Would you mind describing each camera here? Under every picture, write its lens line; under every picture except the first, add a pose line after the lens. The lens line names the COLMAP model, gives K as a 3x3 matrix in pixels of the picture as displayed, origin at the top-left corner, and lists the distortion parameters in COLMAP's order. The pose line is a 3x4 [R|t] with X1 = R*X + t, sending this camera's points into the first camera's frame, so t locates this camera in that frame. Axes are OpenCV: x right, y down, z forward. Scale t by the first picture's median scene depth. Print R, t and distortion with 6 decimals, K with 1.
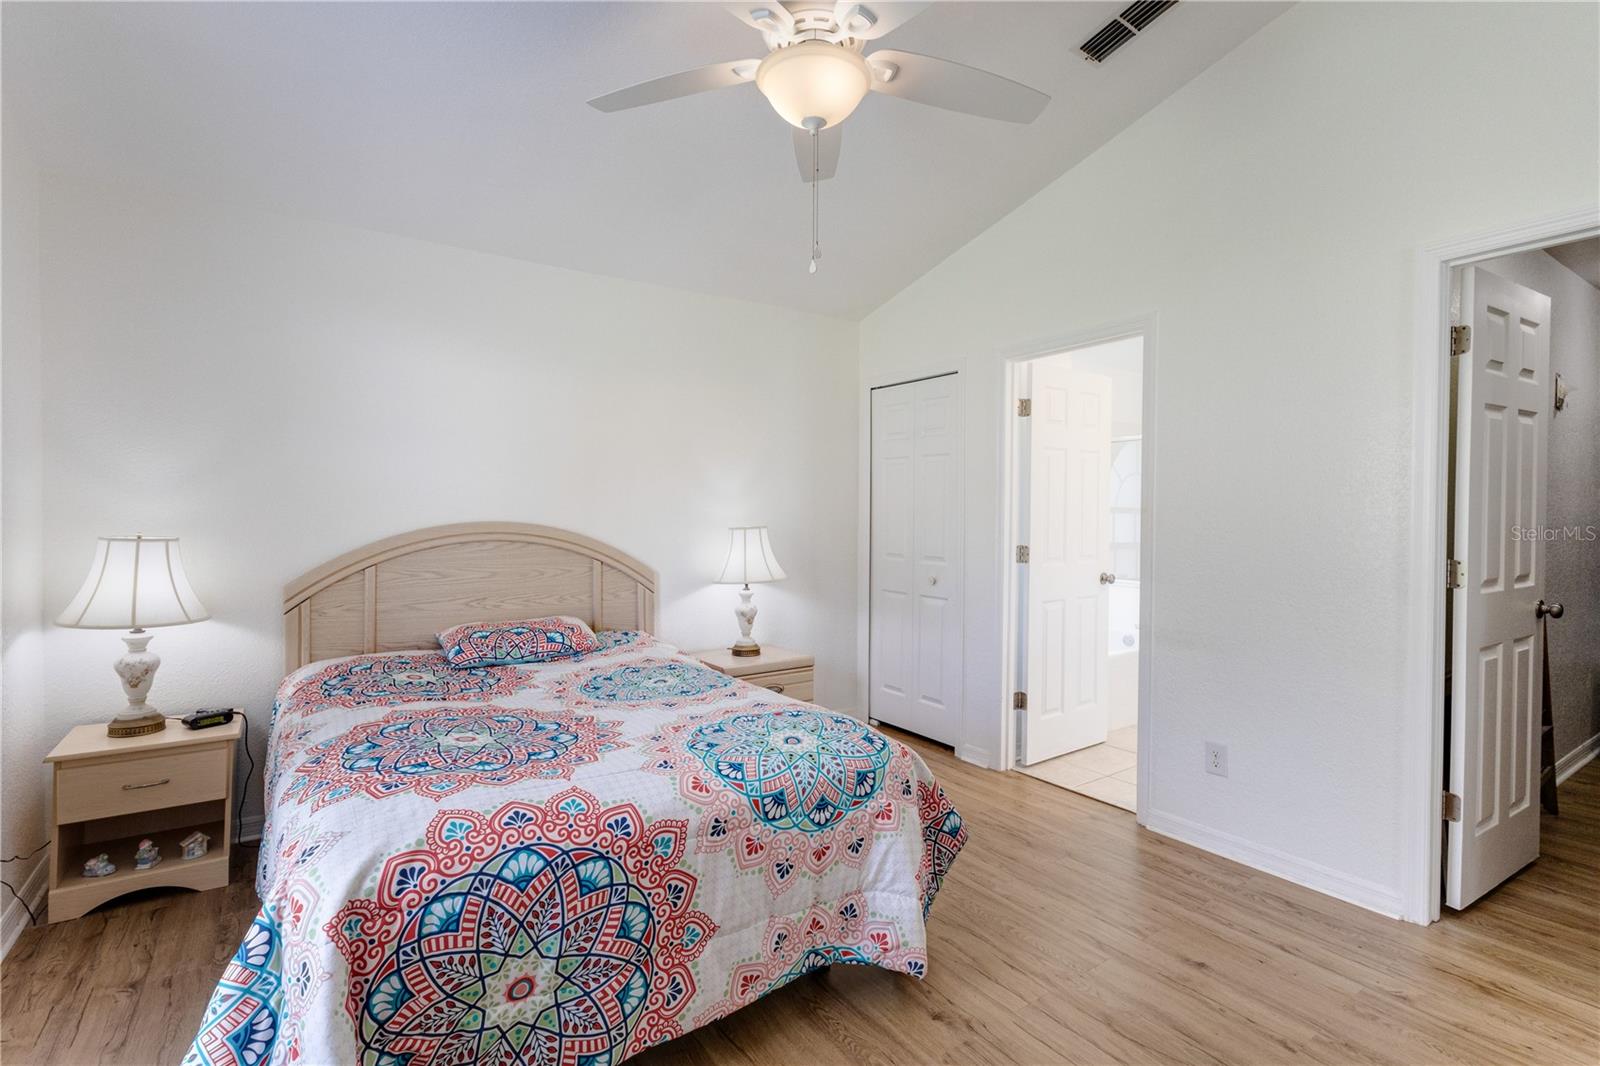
lens RADIAL K [[745.2, 0, 789.6], [0, 745.2, 535.7], [0, 0, 1]] dist [0.008443, 0.001334]
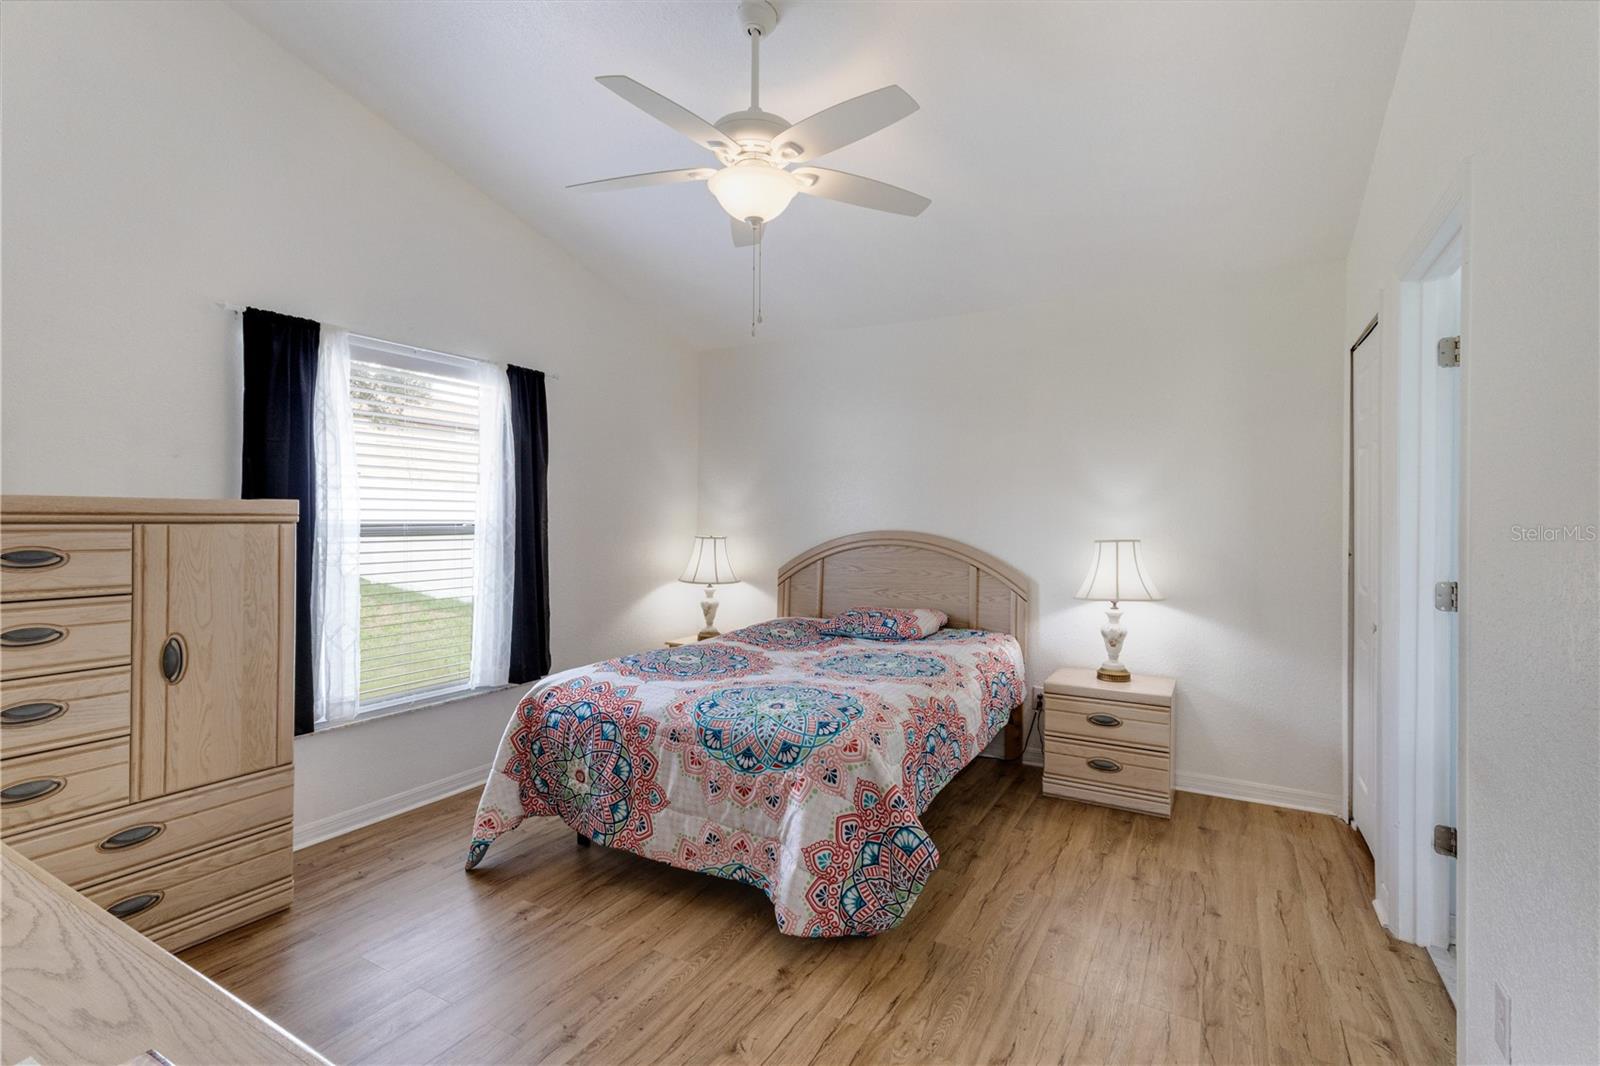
lens RADIAL K [[745.2, 0, 793.5], [0, 745.2, 526.2], [0, 0, 1]] dist [0.008443, 0.001334]
pose [[0.434103, 0.005833, -0.900844, 1.236360], [-0.030199, 0.999511, -0.008080, -0.018494], [0.900357, 0.030712, 0.434067, 0.514868]]
